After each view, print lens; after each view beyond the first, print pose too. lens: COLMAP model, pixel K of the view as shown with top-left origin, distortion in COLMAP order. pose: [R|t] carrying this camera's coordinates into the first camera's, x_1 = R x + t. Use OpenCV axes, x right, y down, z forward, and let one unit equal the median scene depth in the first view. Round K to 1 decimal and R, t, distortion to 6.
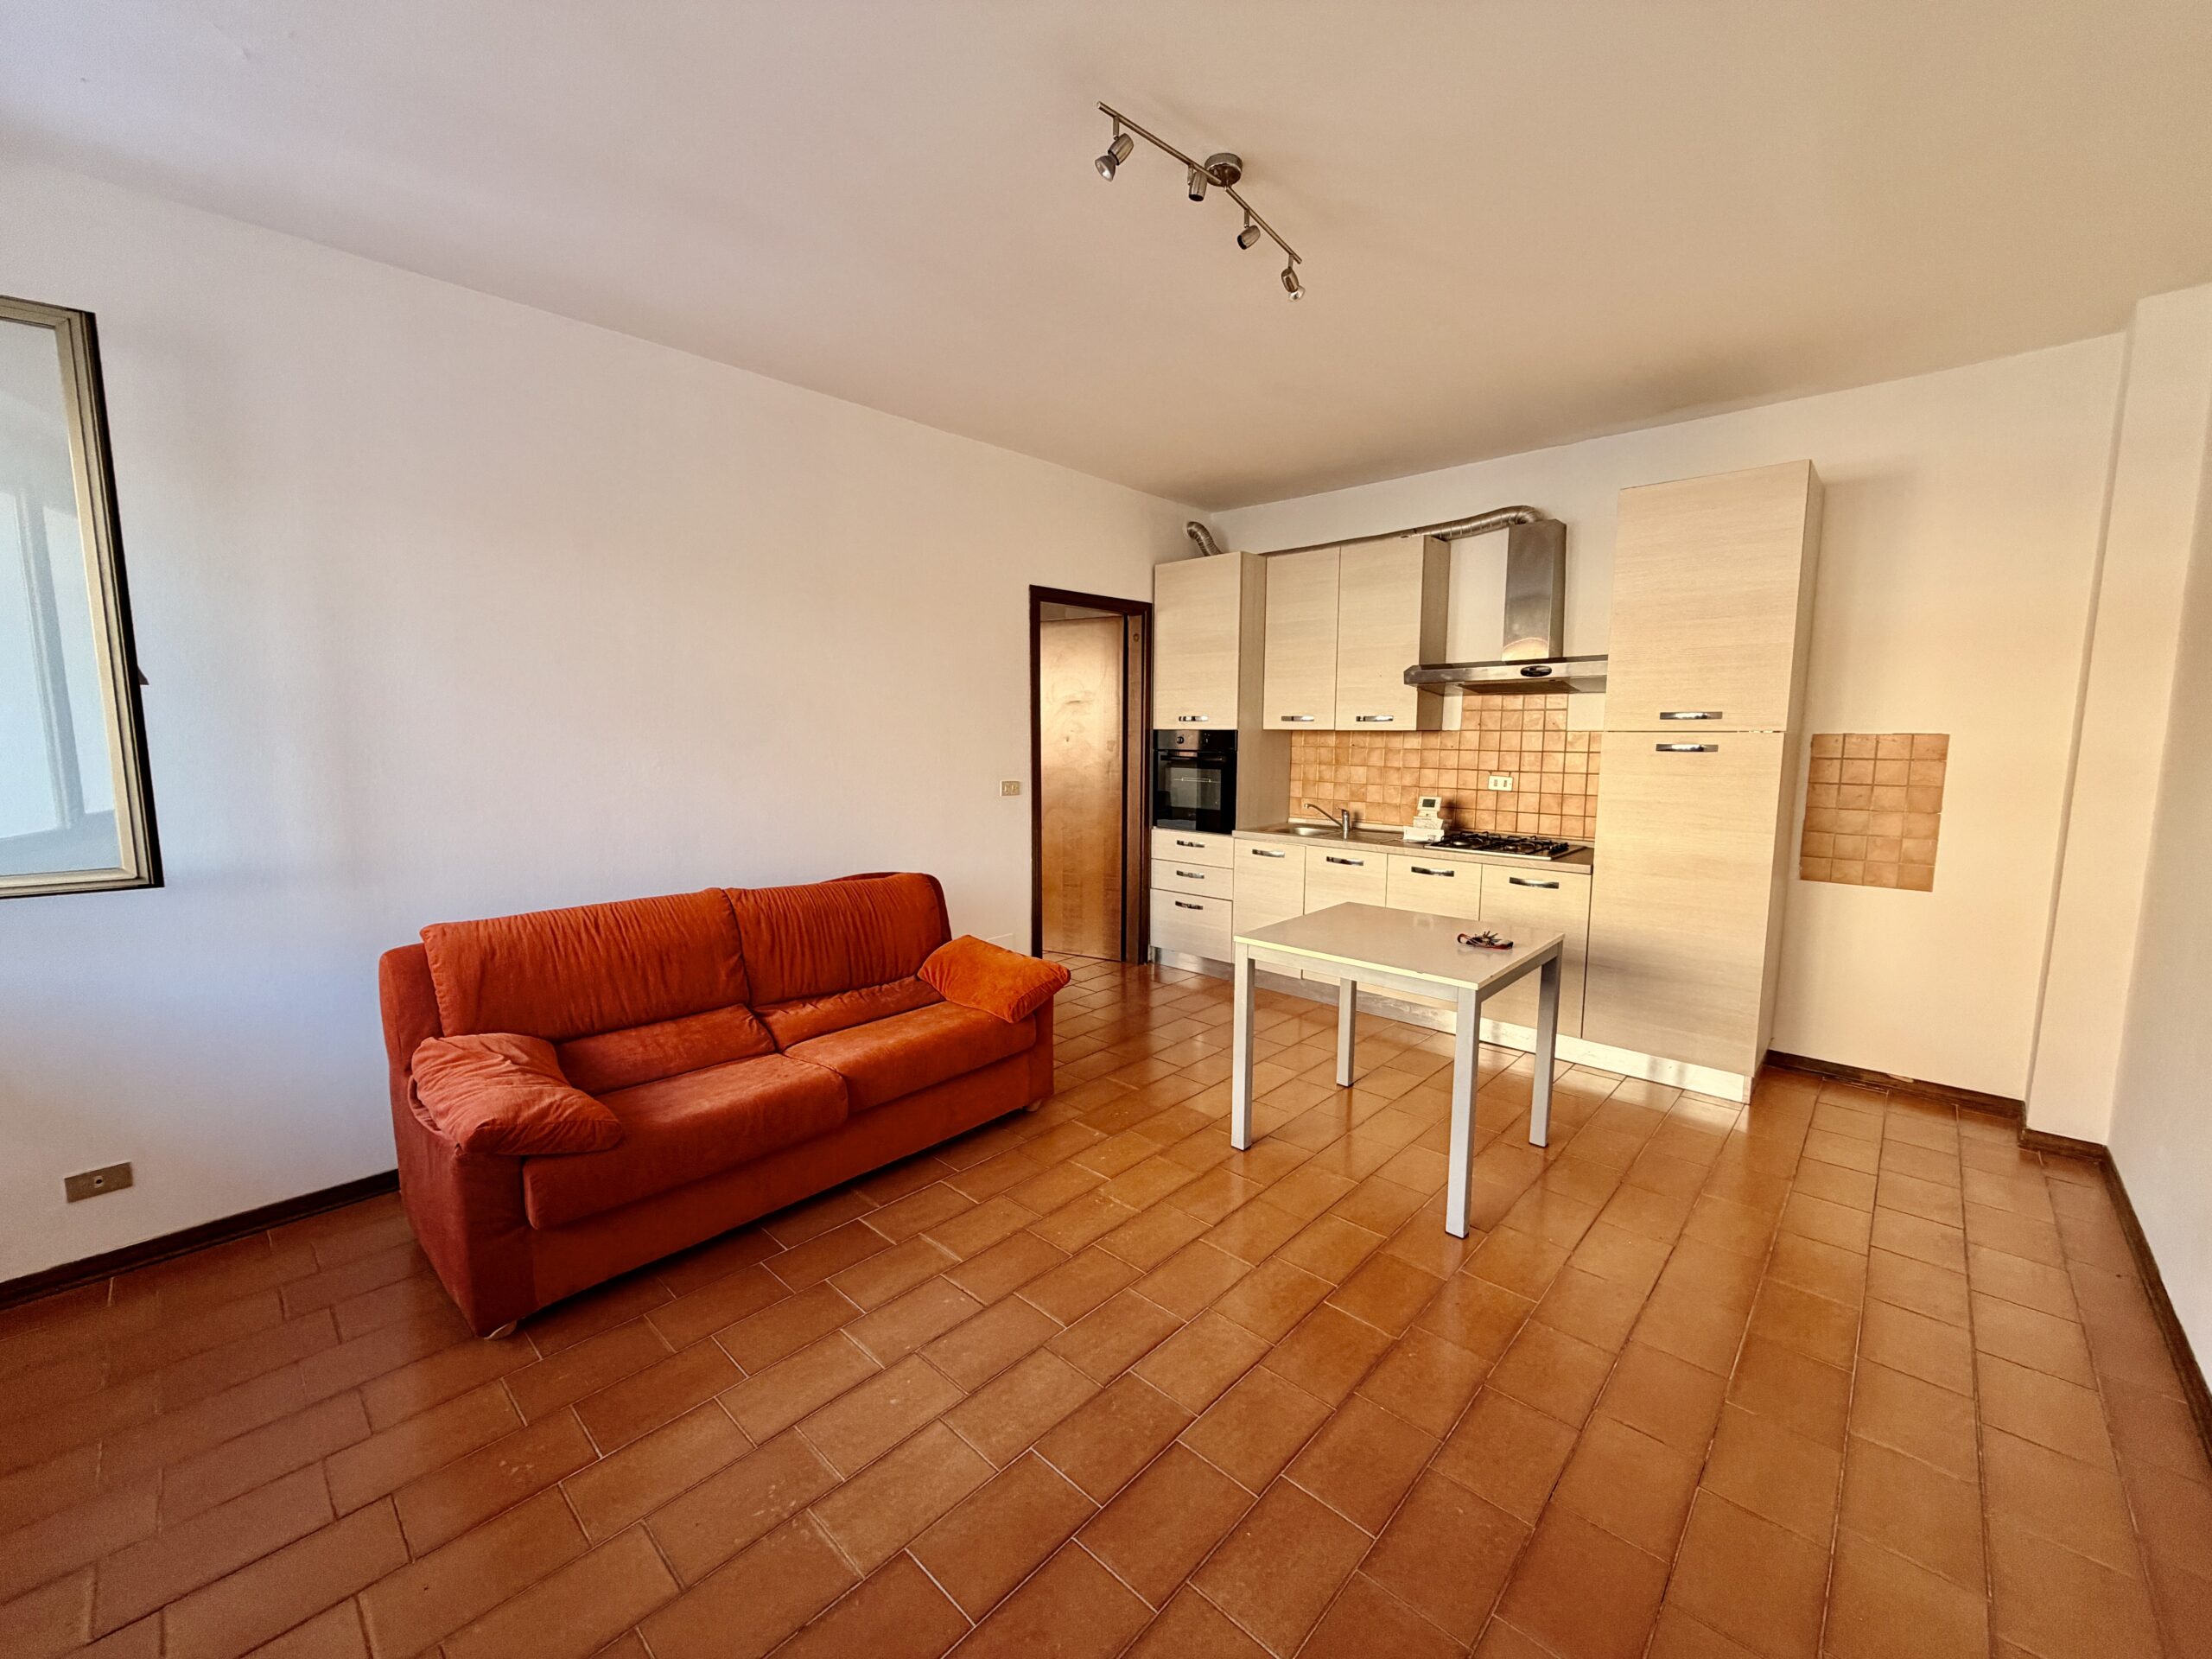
lens RADIAL K [[879.1, 0, 1105.3], [0, 879.1, 827.9], [0, 0, 1]] dist [0.000347, -0.000074]
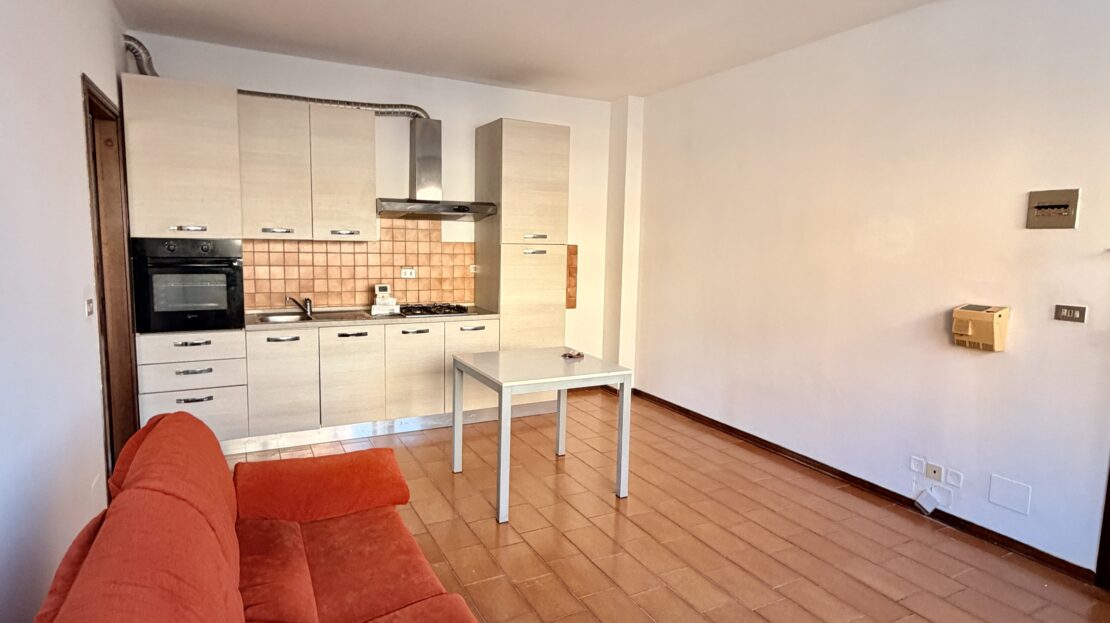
lens RADIAL K [[601.6, 0, 555.2], [0, 601.6, 308.1], [0, 0, 1]] dist [-0.002290, -0.001213]
pose [[0.329626, -0.105332, 0.938217, -0.512547], [0.086208, 0.992963, 0.081191, -0.053870], [-0.940167, 0.054120, 0.336387, 0.368330]]
